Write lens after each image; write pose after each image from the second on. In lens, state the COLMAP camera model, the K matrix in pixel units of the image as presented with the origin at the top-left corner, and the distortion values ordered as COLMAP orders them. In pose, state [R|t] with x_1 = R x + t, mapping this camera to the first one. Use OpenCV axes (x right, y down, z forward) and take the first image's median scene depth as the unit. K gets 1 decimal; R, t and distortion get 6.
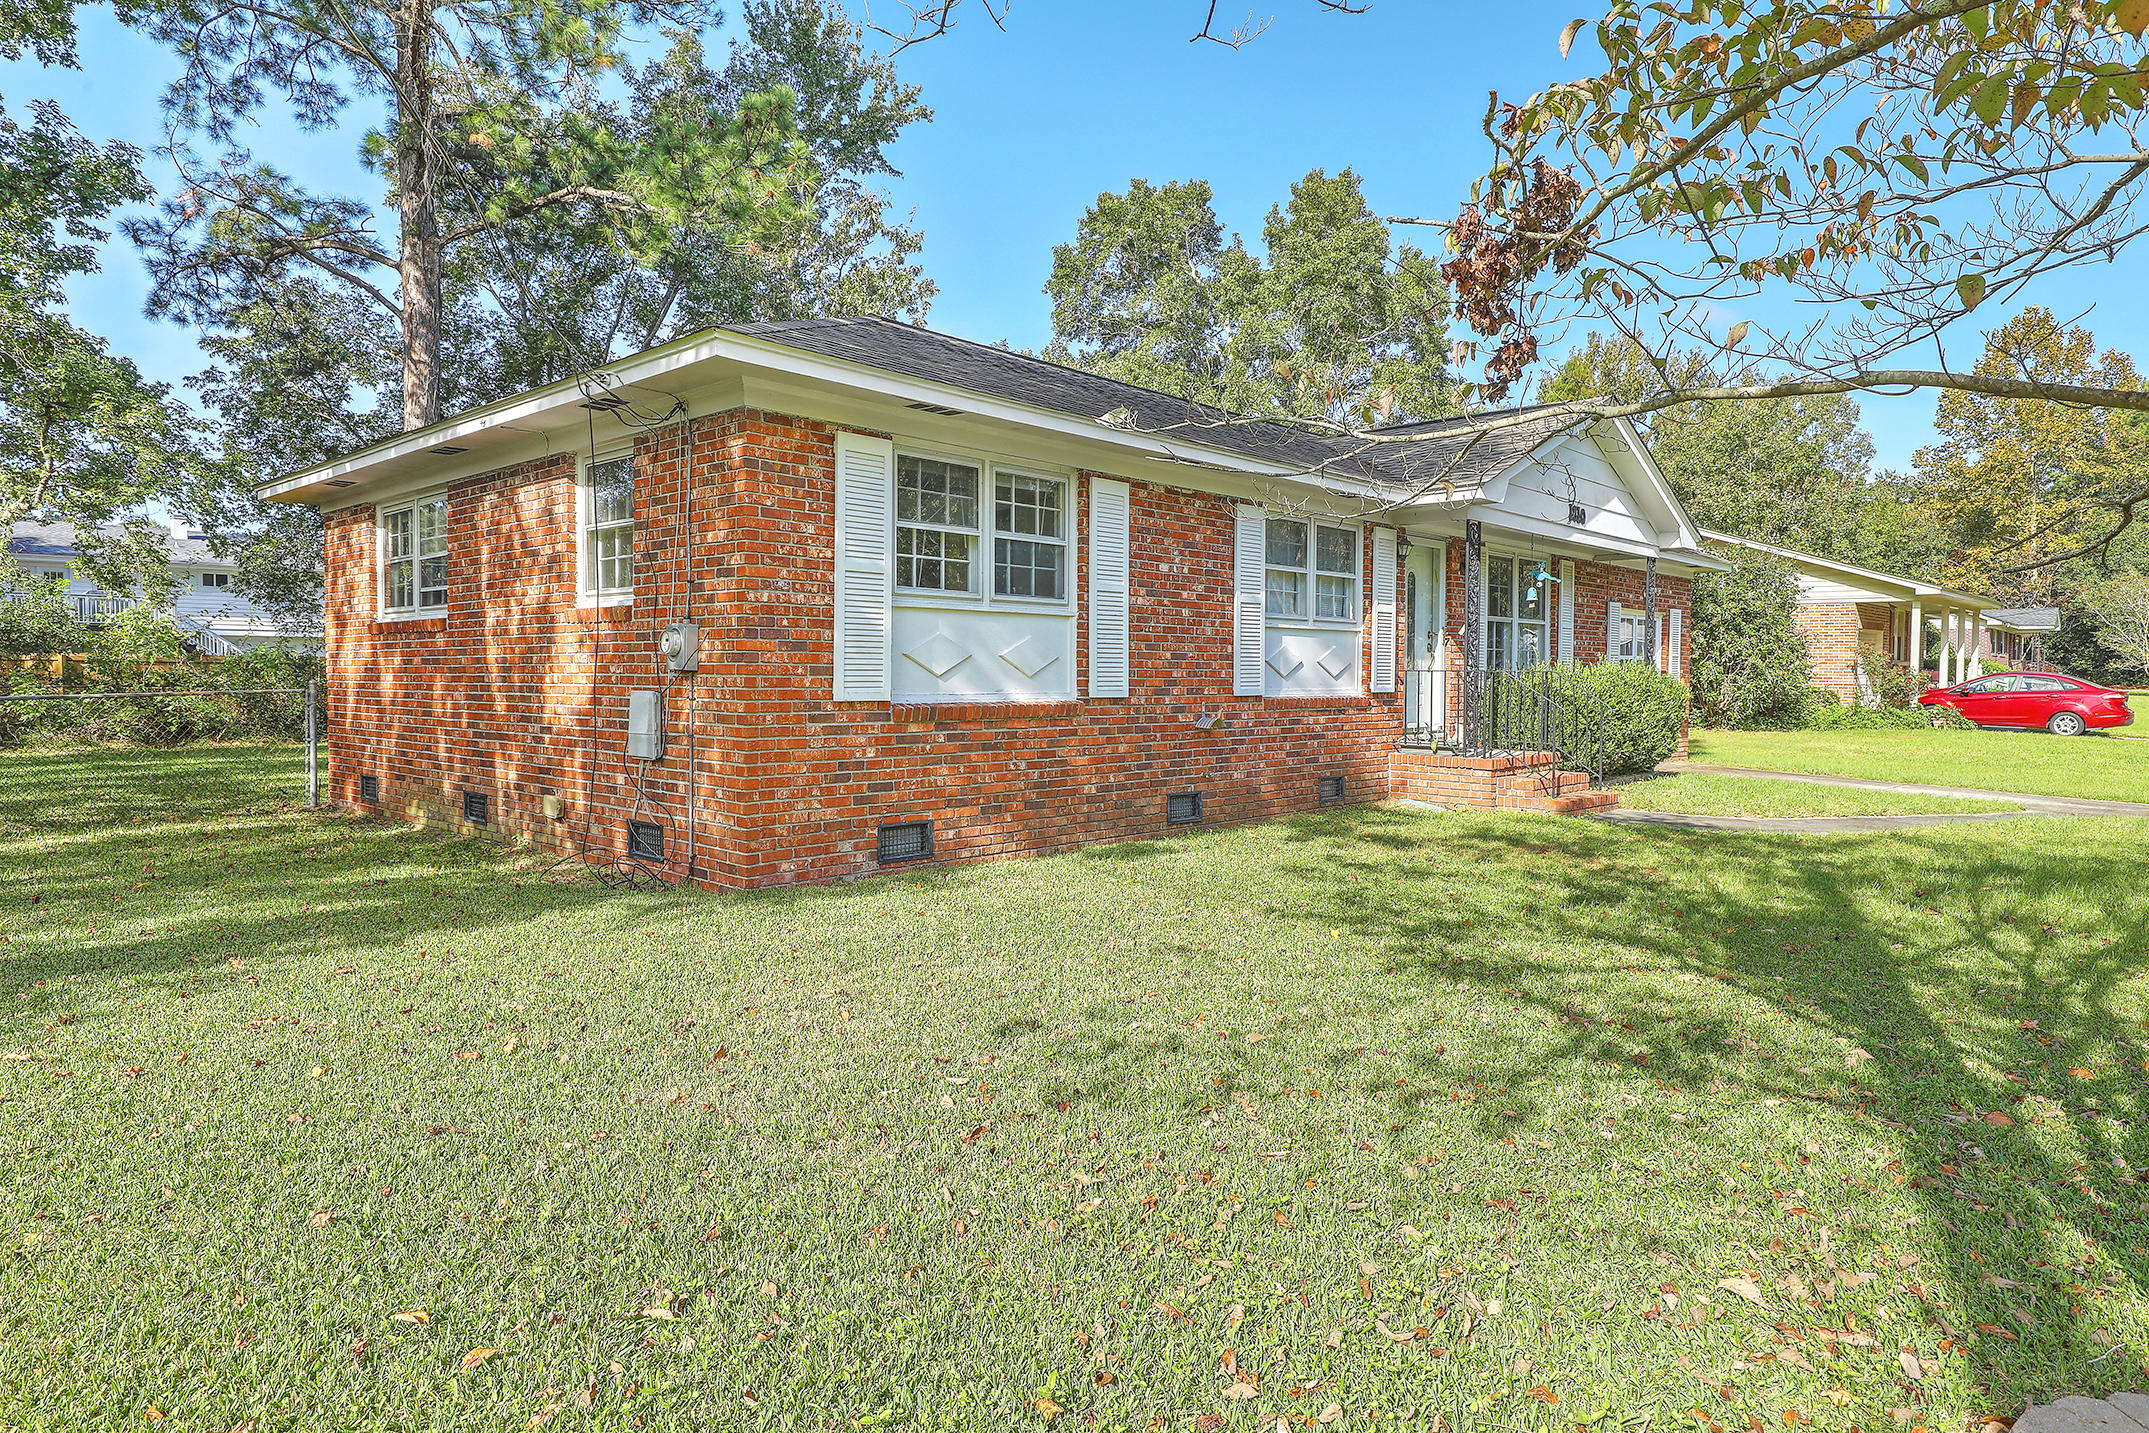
lens RADIAL K [[1281.4, 0, 1005.3], [0, 1281.4, 666.0], [0, 0, 1]] dist [-0.001717, -0.000153]
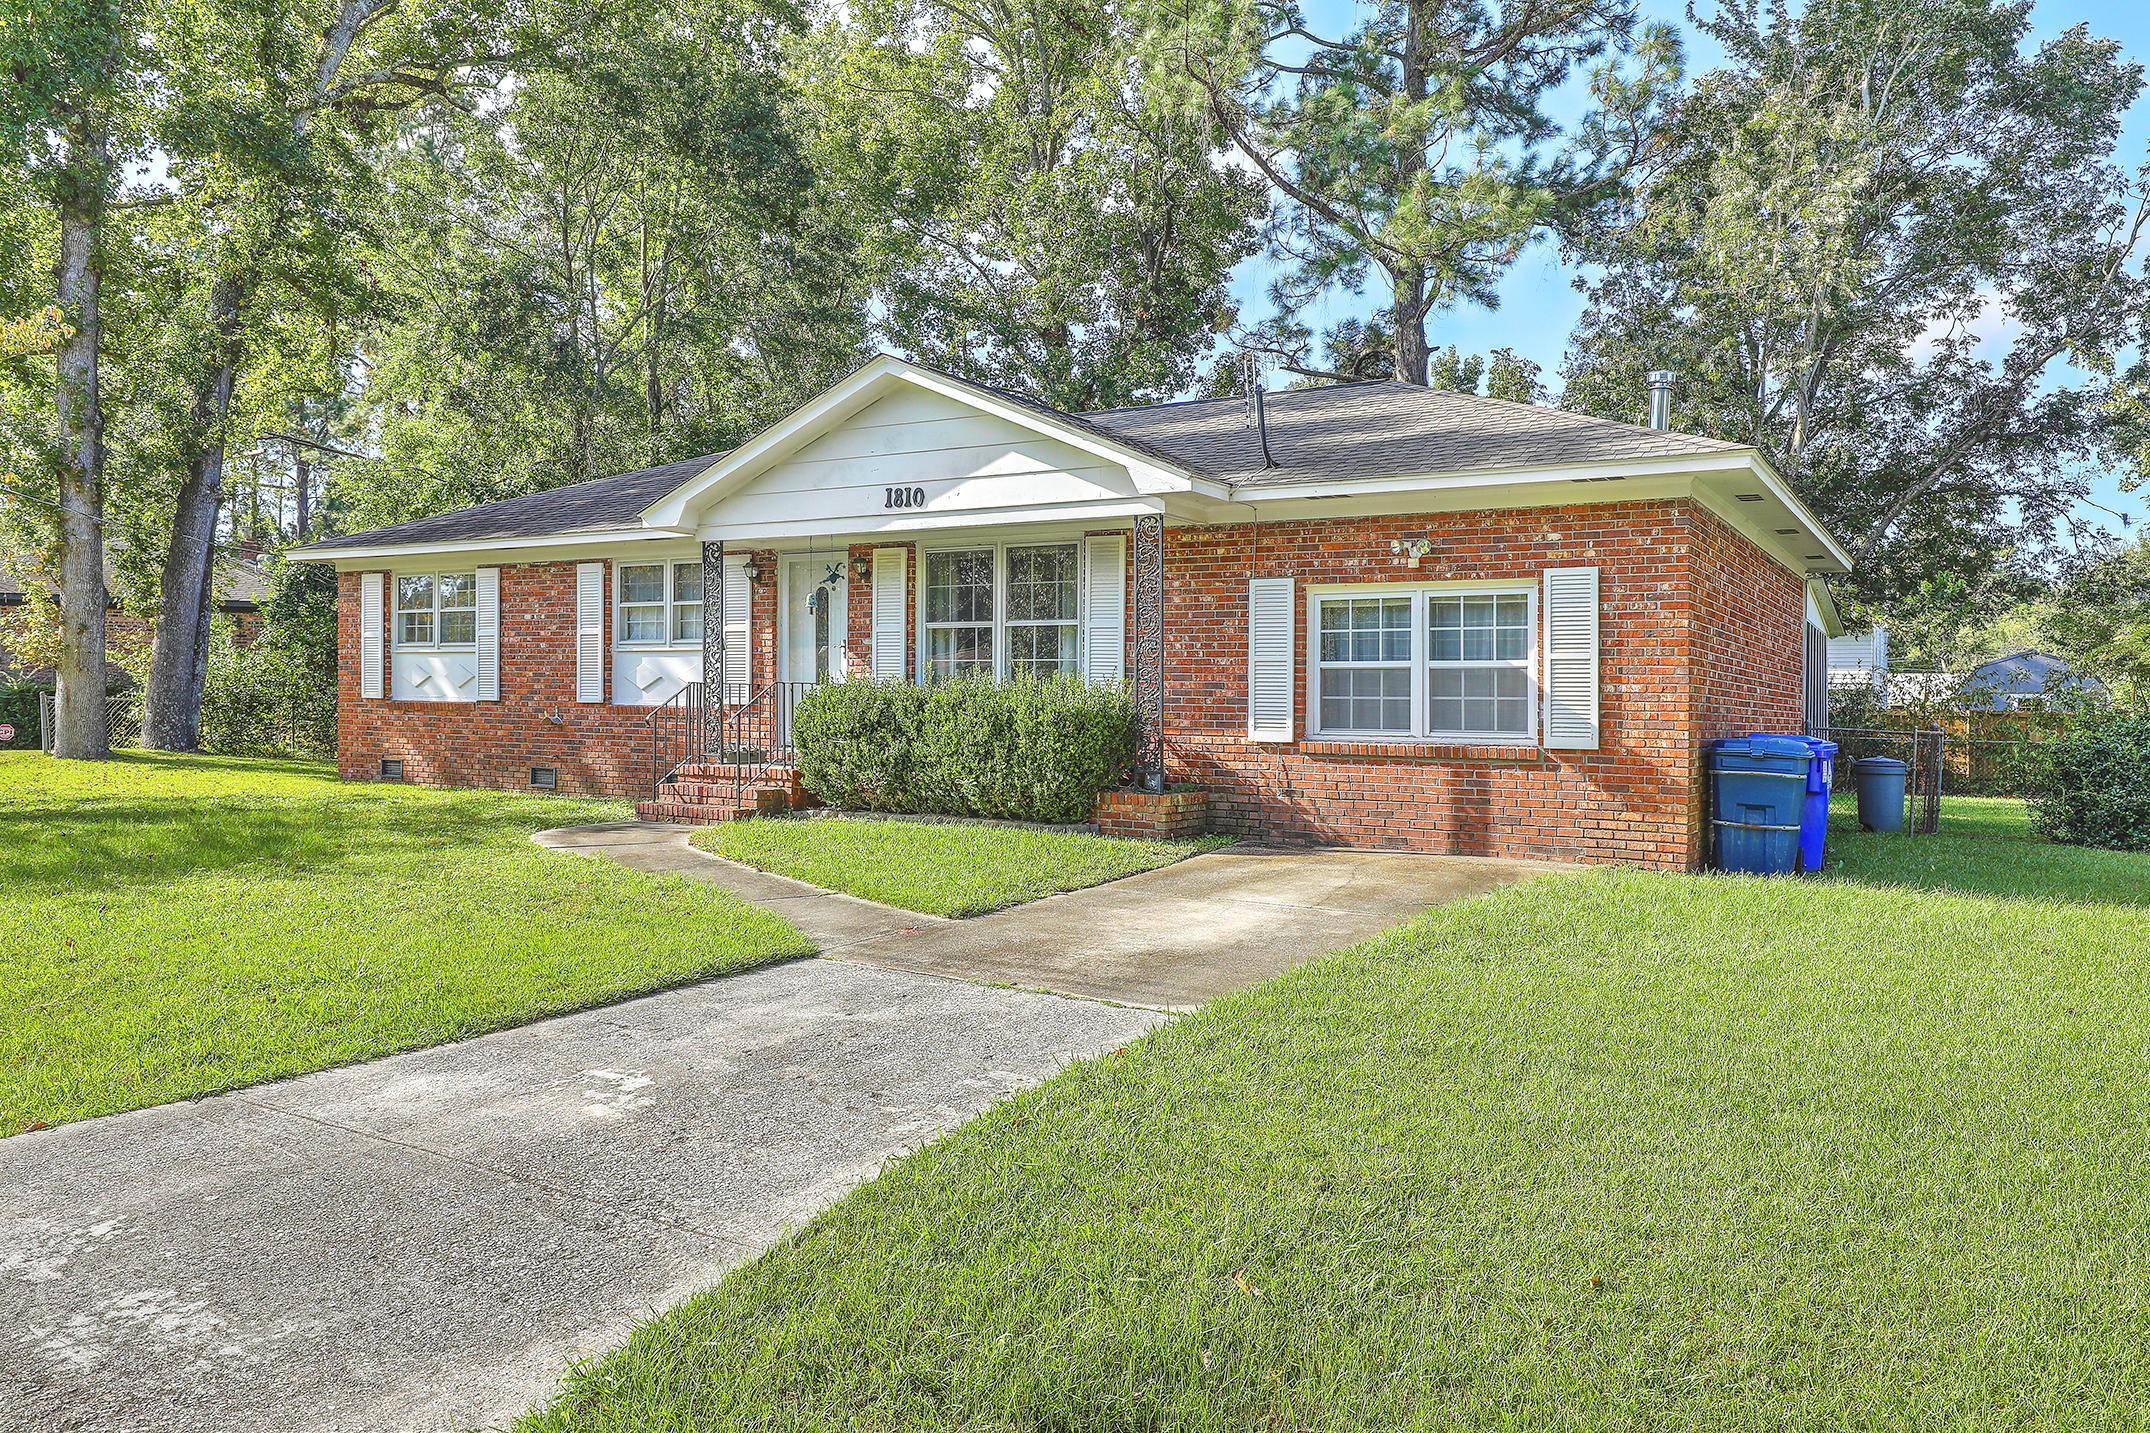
lens RADIAL K [[1489.6, 0, 1080.5], [0, 1489.6, 708.3], [0, 0, 1]] dist [0.002446, -0.004281]
pose [[0.220598, -0.008327, -0.975329, 2.002489], [-0.015045, 0.999816, -0.011939, 0.043631], [0.975249, 0.017308, 0.220432, 1.257033]]
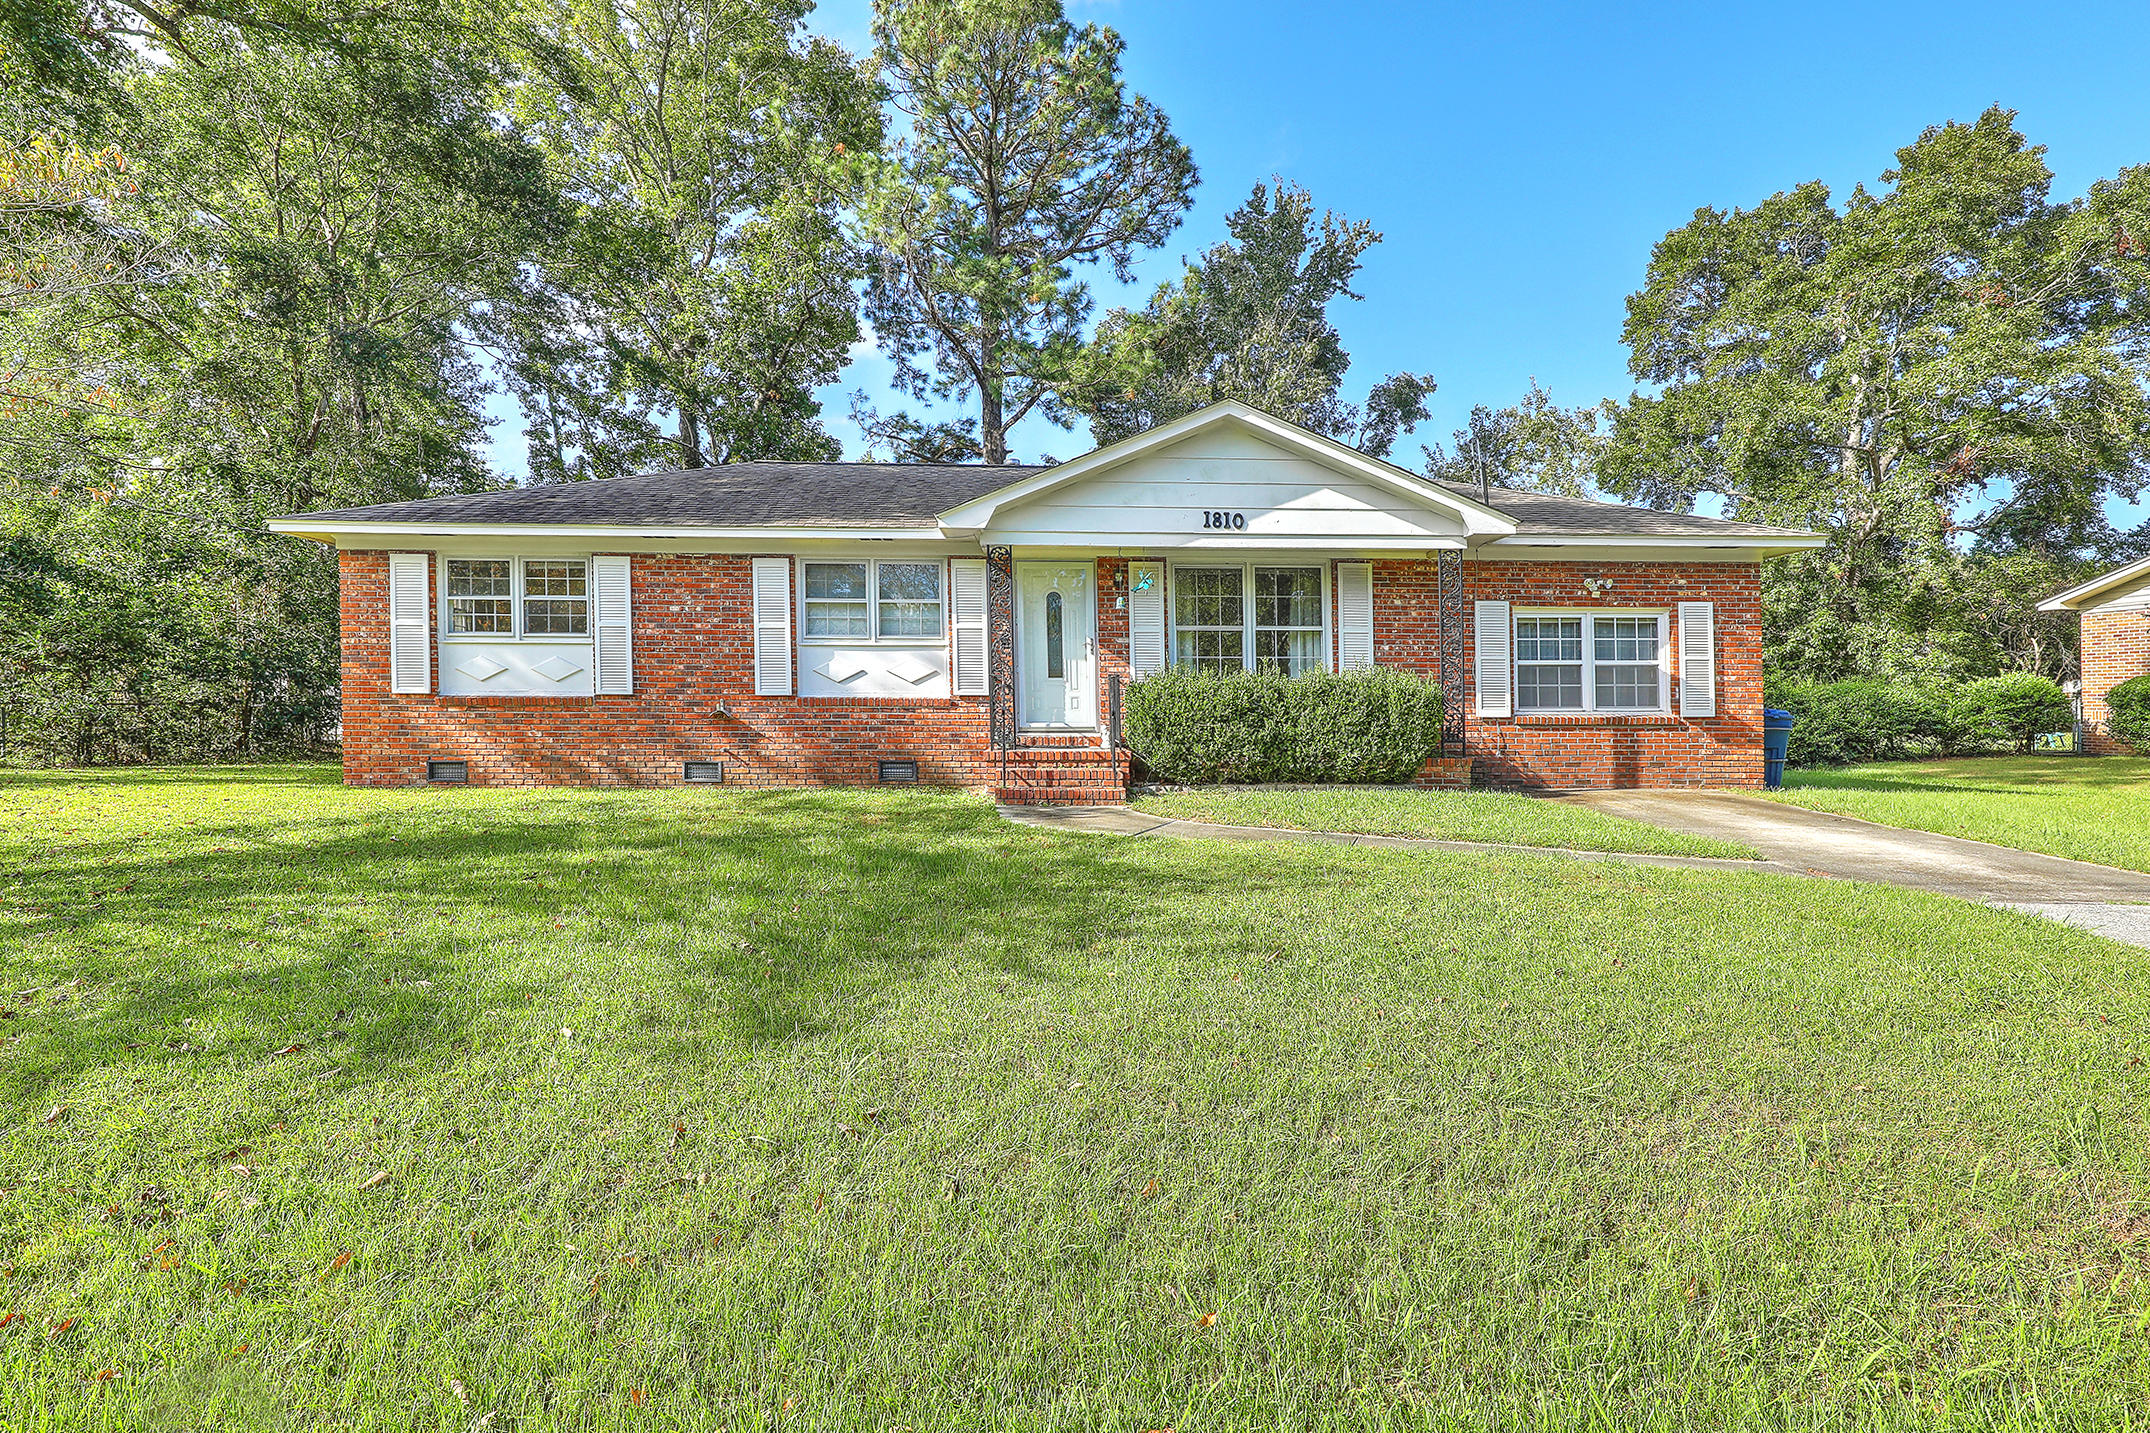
lens RADIAL K [[975.7, 0, 1077.2], [0, 975.7, 710.0], [0, 0, 1]] dist [-0.001487, 0.000131]
pose [[0.720091, -0.003070, -0.693873, 1.256897], [0.004451, 0.999990, 0.000194, 0.043970], [0.693866, -0.003228, 0.720097, 0.507213]]
